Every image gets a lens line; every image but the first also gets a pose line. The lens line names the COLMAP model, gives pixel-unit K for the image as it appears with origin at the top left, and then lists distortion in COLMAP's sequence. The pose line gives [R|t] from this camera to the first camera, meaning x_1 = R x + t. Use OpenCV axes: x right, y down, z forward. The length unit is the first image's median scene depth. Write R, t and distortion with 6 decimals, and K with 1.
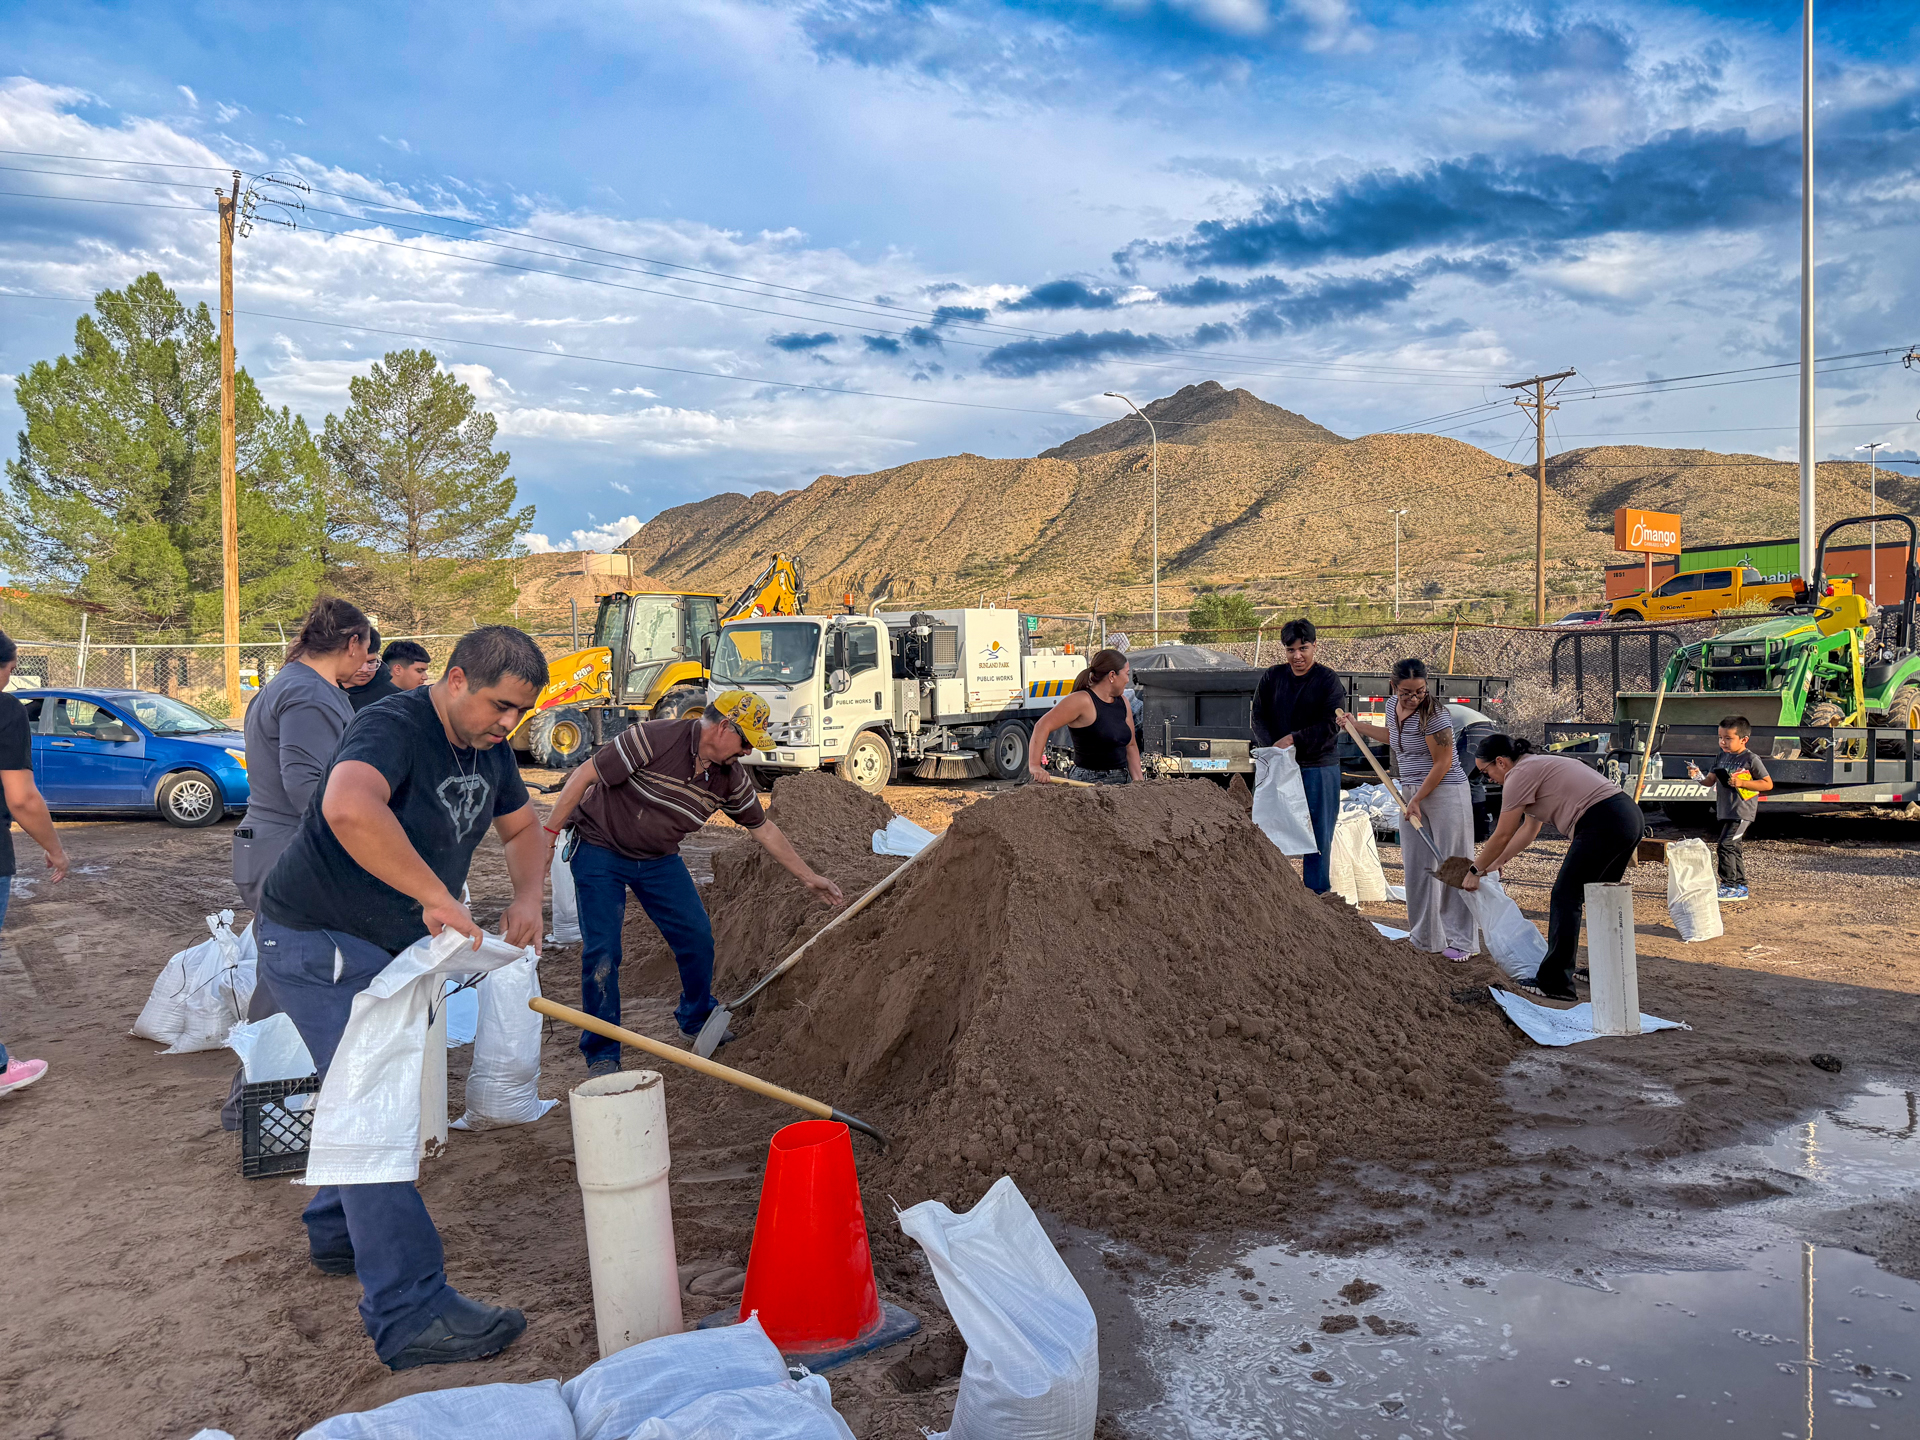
lens RADIAL K [[1370.6, 0, 960.0], [0, 1370.6, 720.0], [0, 0, 1]] dist [0.119975, -0.192045]
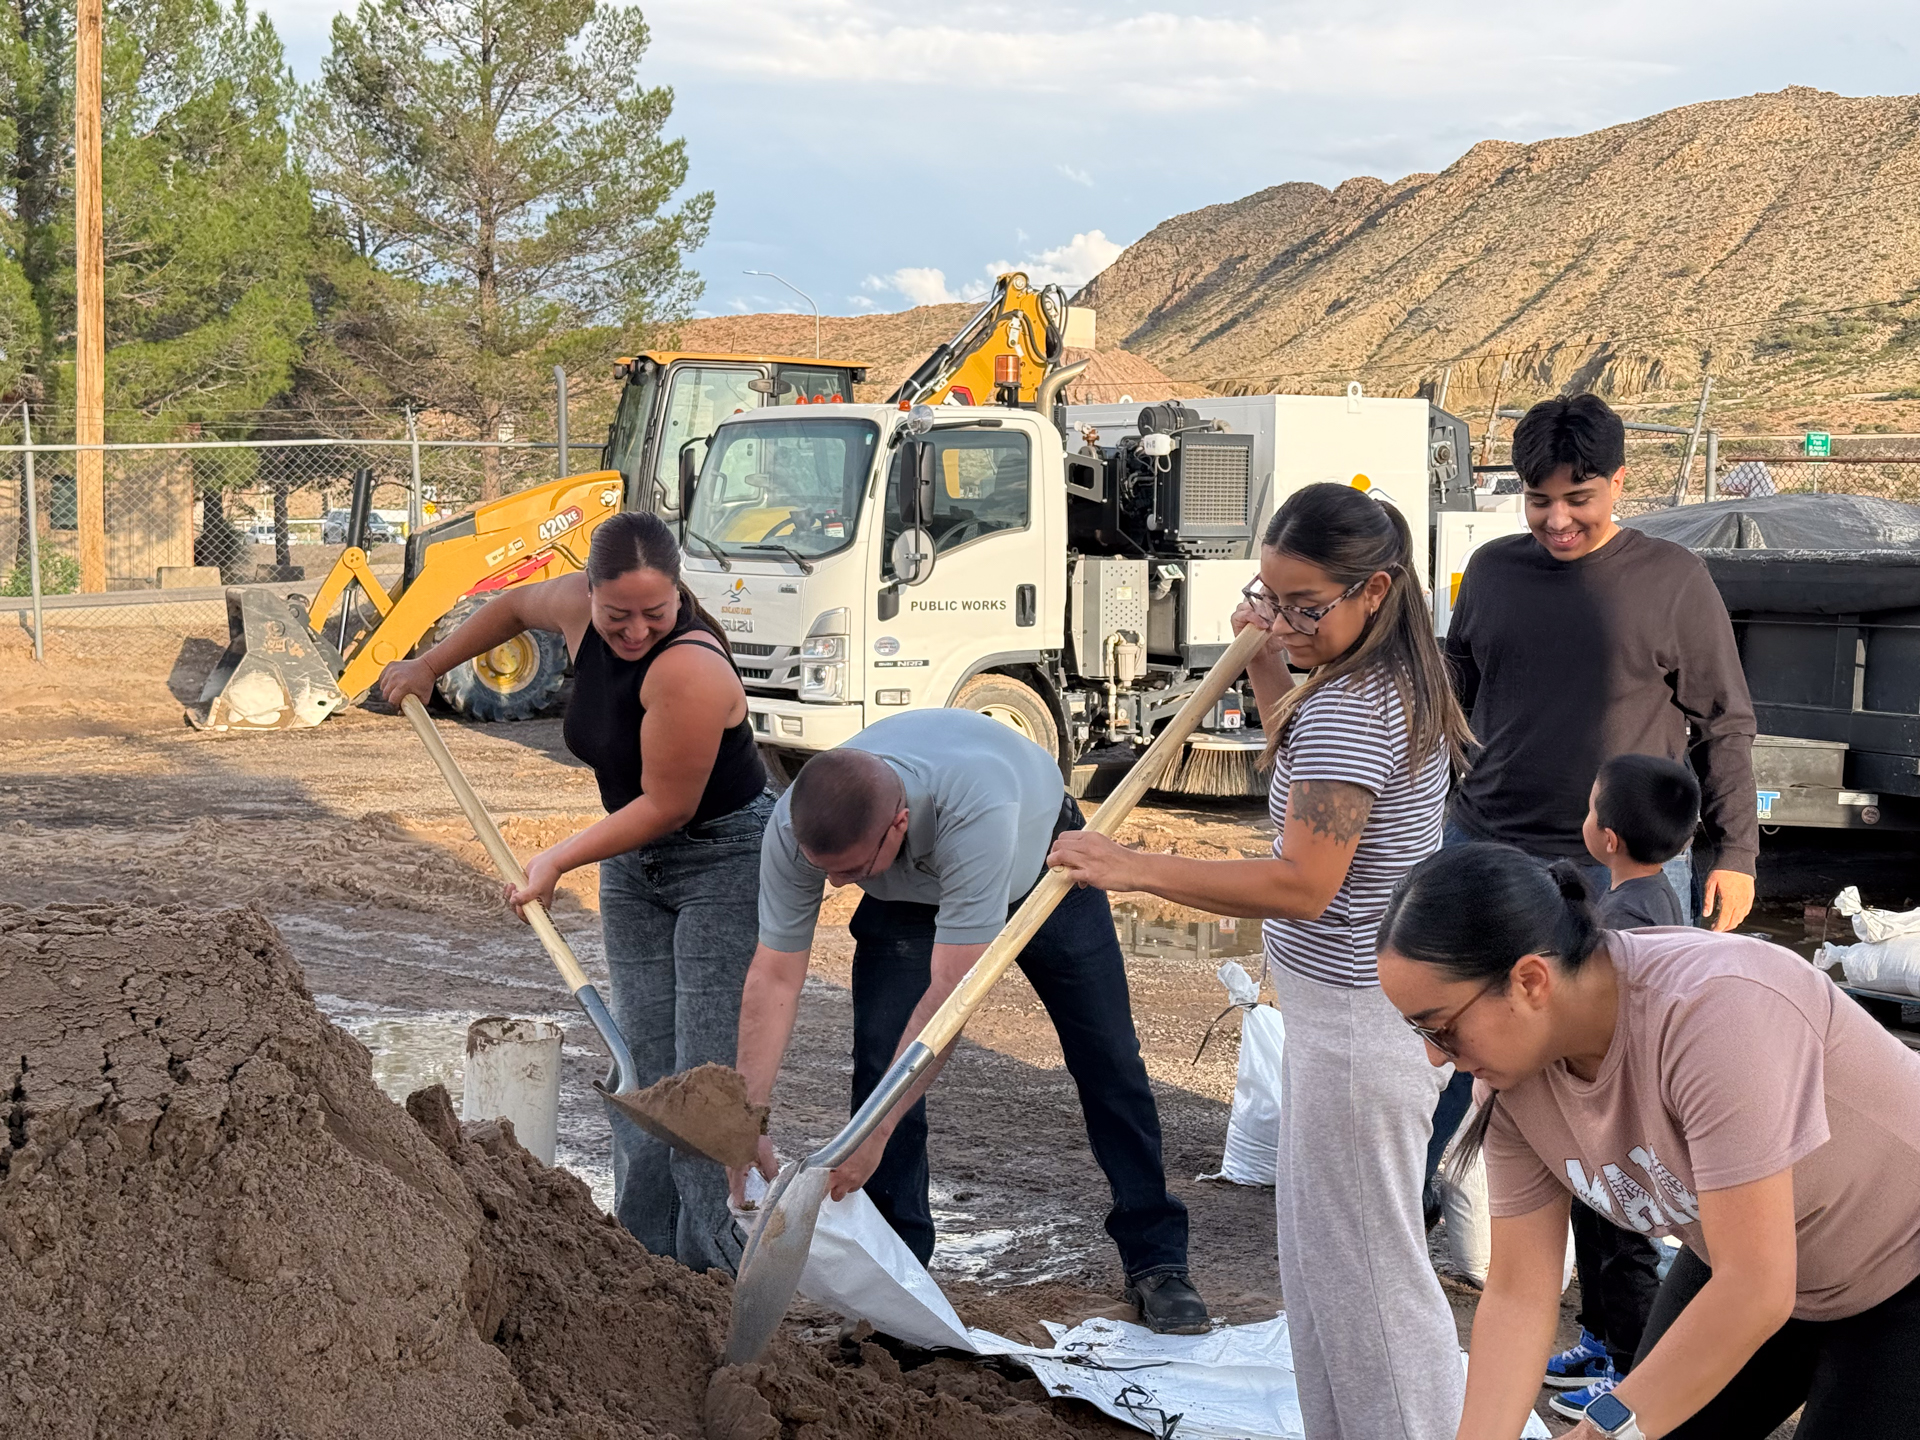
lens RADIAL K [[2652.7, 0, 893.1], [0, 2652.7, 750.6], [0, 0, 1]] dist [0.134949, -0.283387]
pose [[0.945197, 0.055864, -0.321687, 0.156824], [-0.041840, 0.997855, 0.050350, -0.007874], [0.323809, -0.034132, 0.945506, 0.178272]]
